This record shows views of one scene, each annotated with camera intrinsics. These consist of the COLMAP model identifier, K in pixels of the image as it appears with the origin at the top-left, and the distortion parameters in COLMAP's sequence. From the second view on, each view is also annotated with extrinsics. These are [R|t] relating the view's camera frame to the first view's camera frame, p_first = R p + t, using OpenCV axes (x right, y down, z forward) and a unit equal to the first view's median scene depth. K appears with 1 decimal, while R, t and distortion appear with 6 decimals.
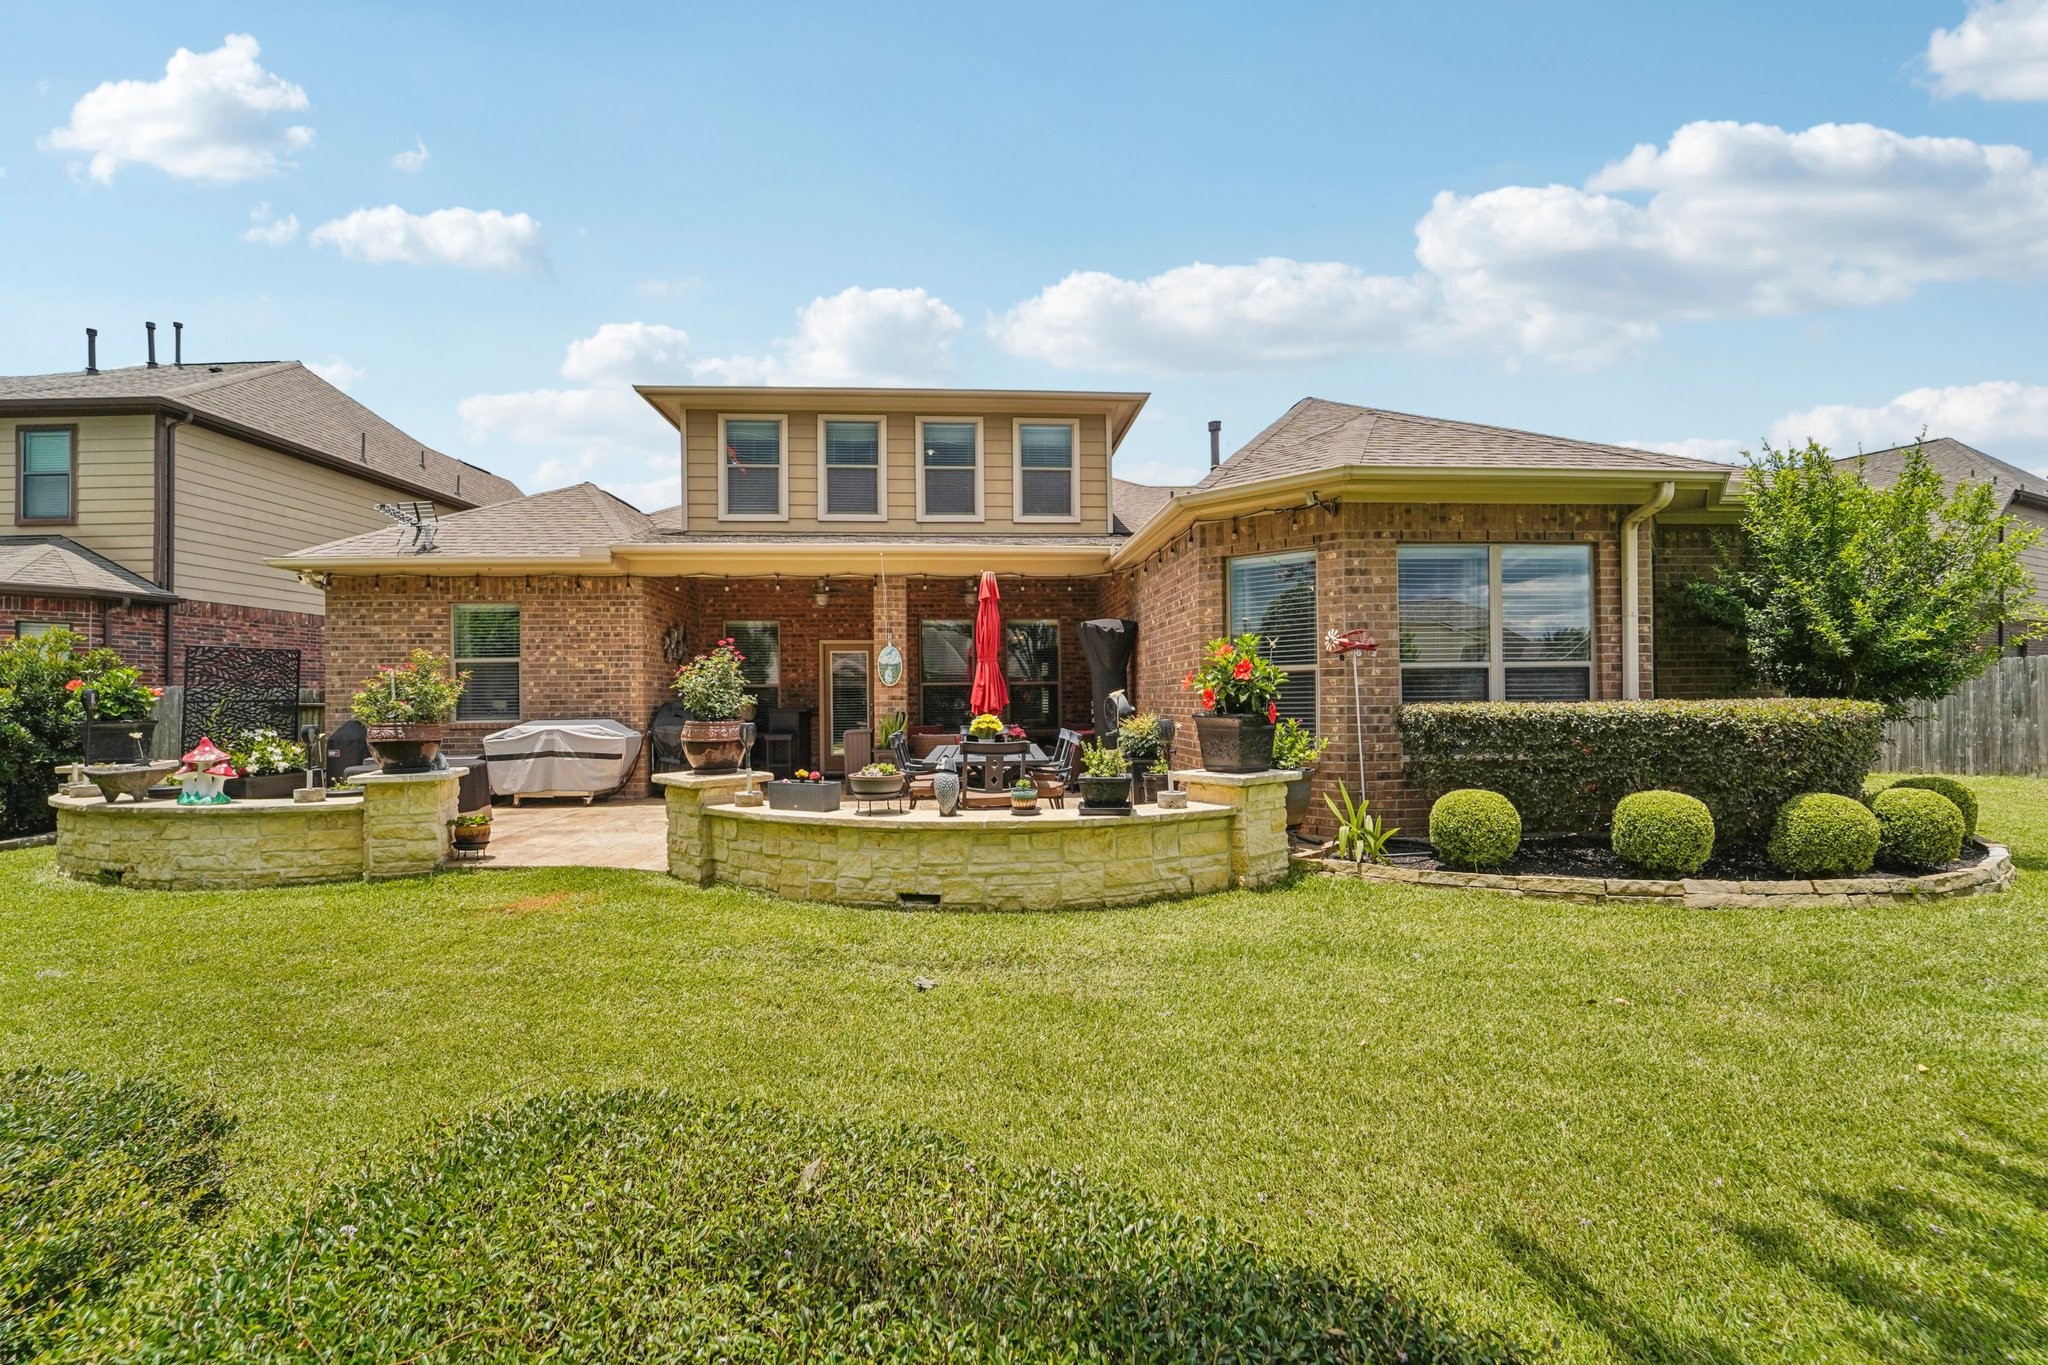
lens RADIAL K [[841.8, 0, 1019.8], [0, 841.8, 687.5], [0, 0, 1]] dist [-0.022884, 0.004824]
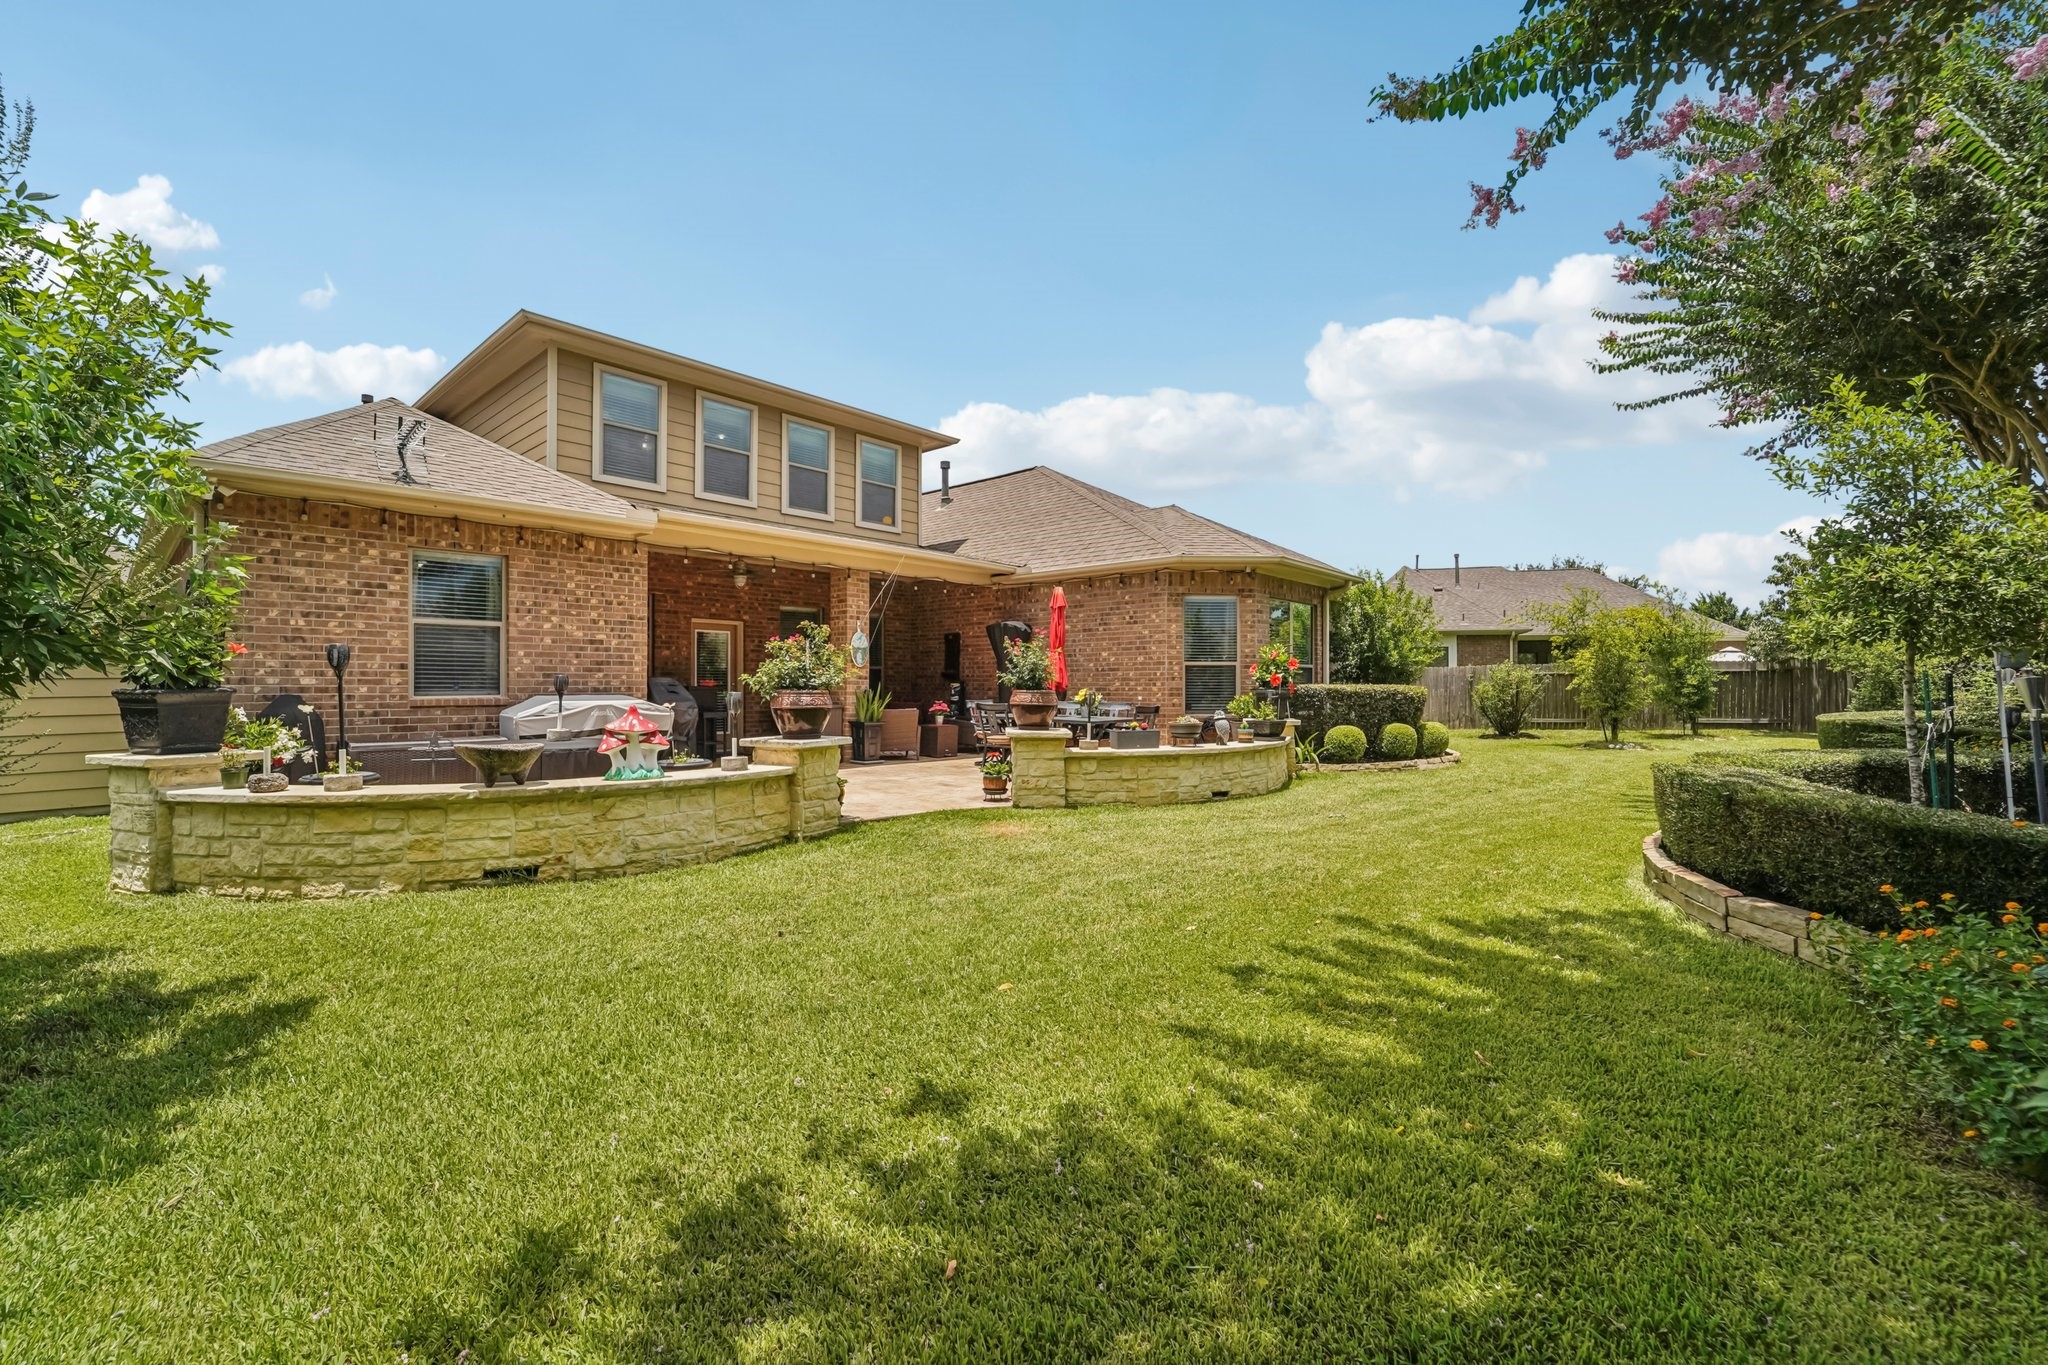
lens RADIAL K [[841.8, 0, 1007.3], [0, 841.8, 683.1], [0, 0, 1]] dist [-0.022884, 0.004824]
pose [[0.725697, 0.012916, 0.687893, -0.816204], [-0.016538, 0.999862, -0.001327, 0.019187], [-0.687815, -0.010413, 0.725811, 0.035986]]
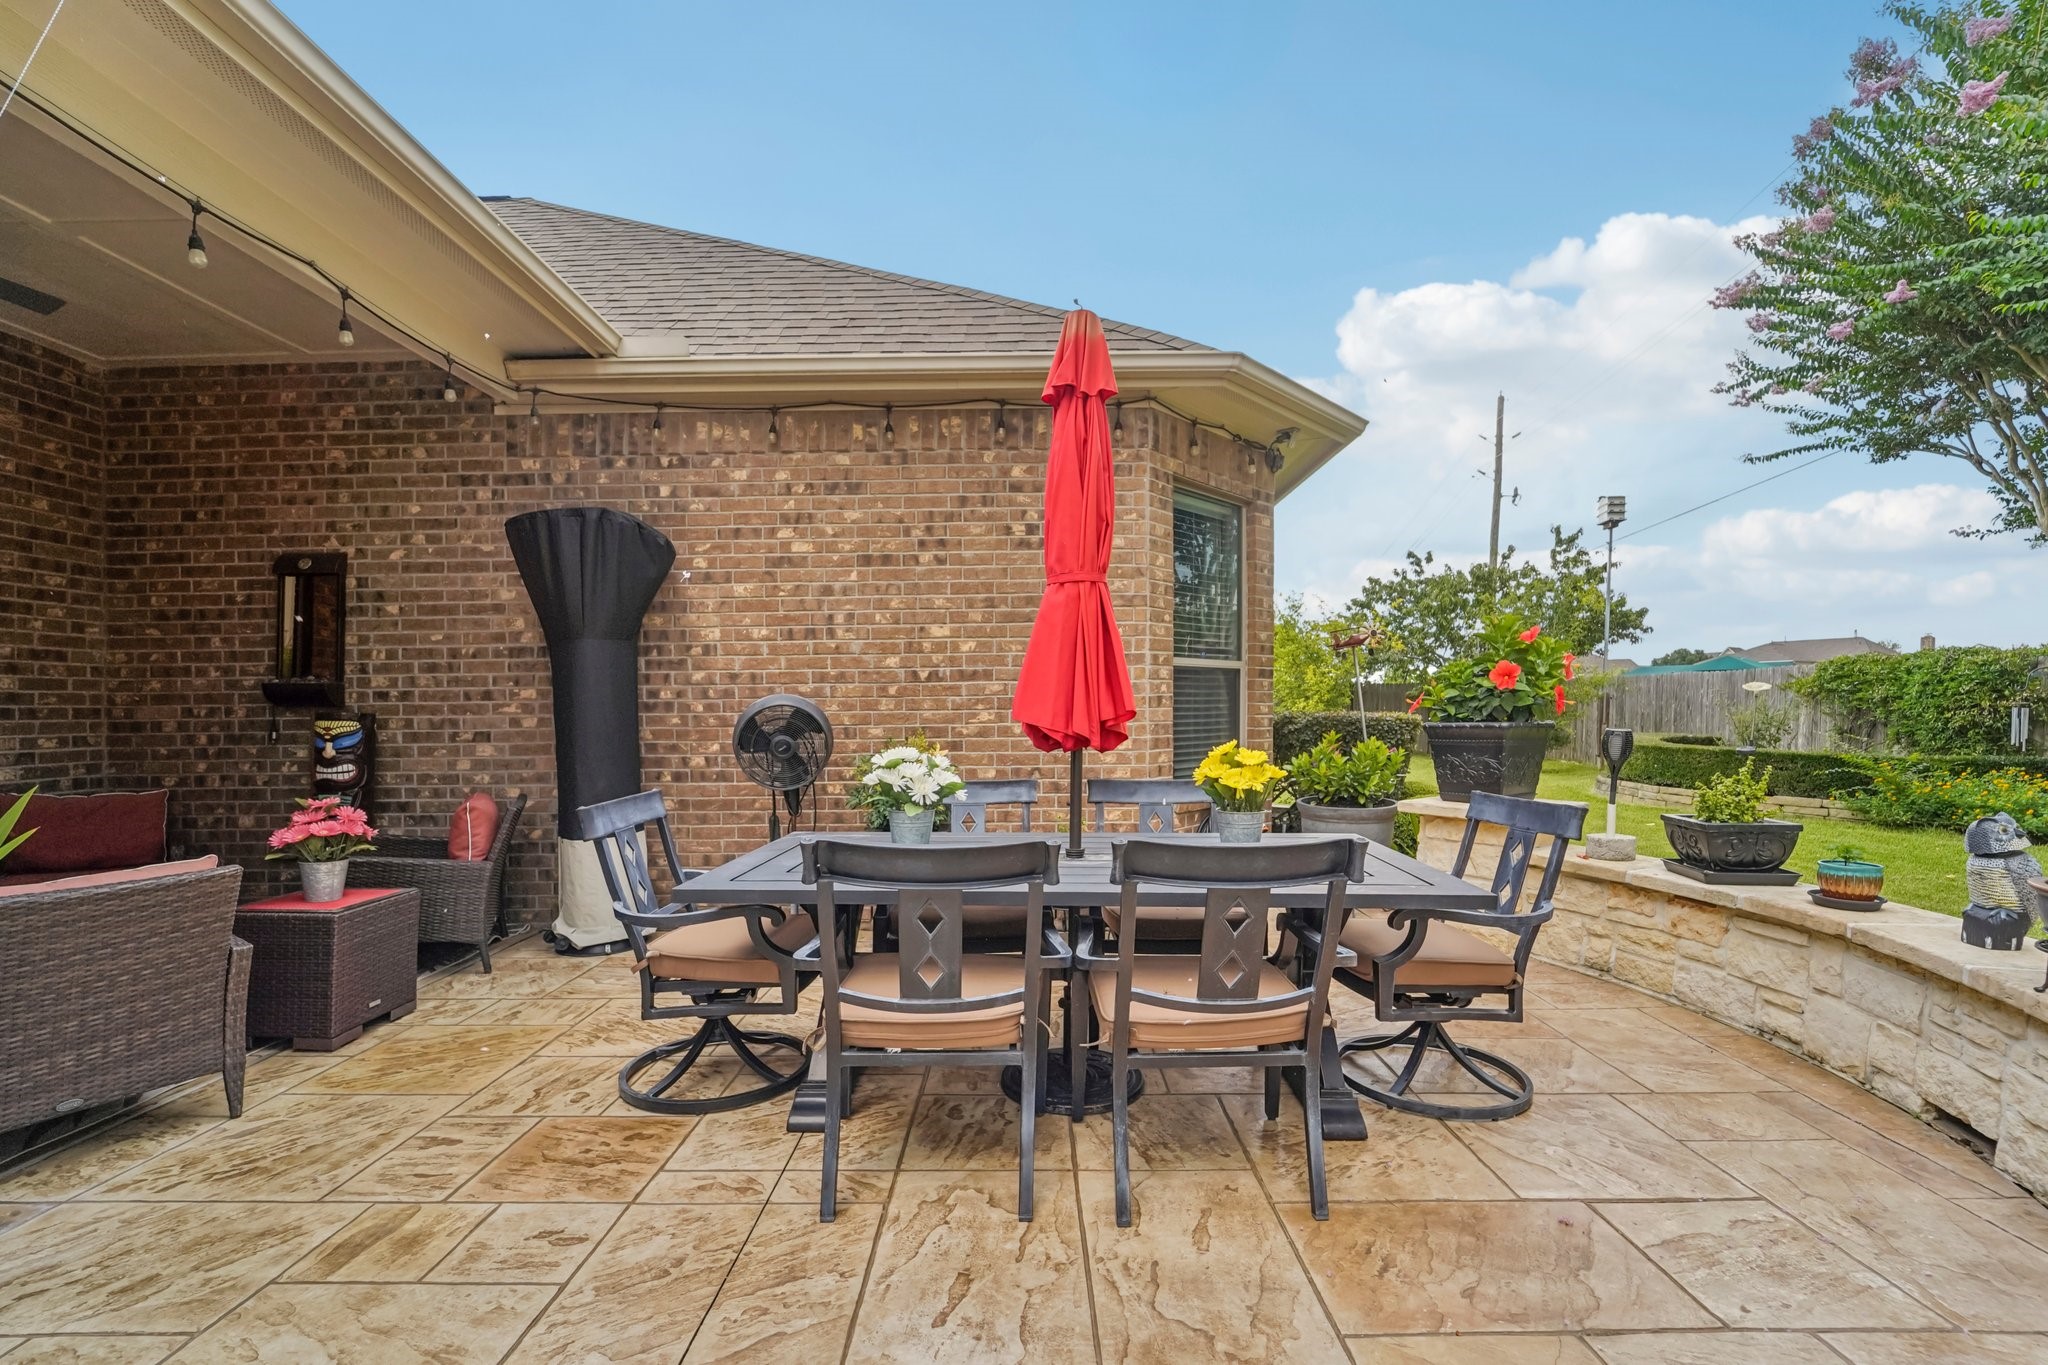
lens RADIAL K [[841.8, 0, 1013.6], [0, 841.8, 697.2], [0, 0, 1]] dist [-0.022884, 0.004824]
pose [[0.064733, 0.029699, 0.997461, -0.280217], [-0.000380, 0.999558, -0.029737, 0.019673], [-0.997903, 0.001546, 0.064716, 0.784423]]
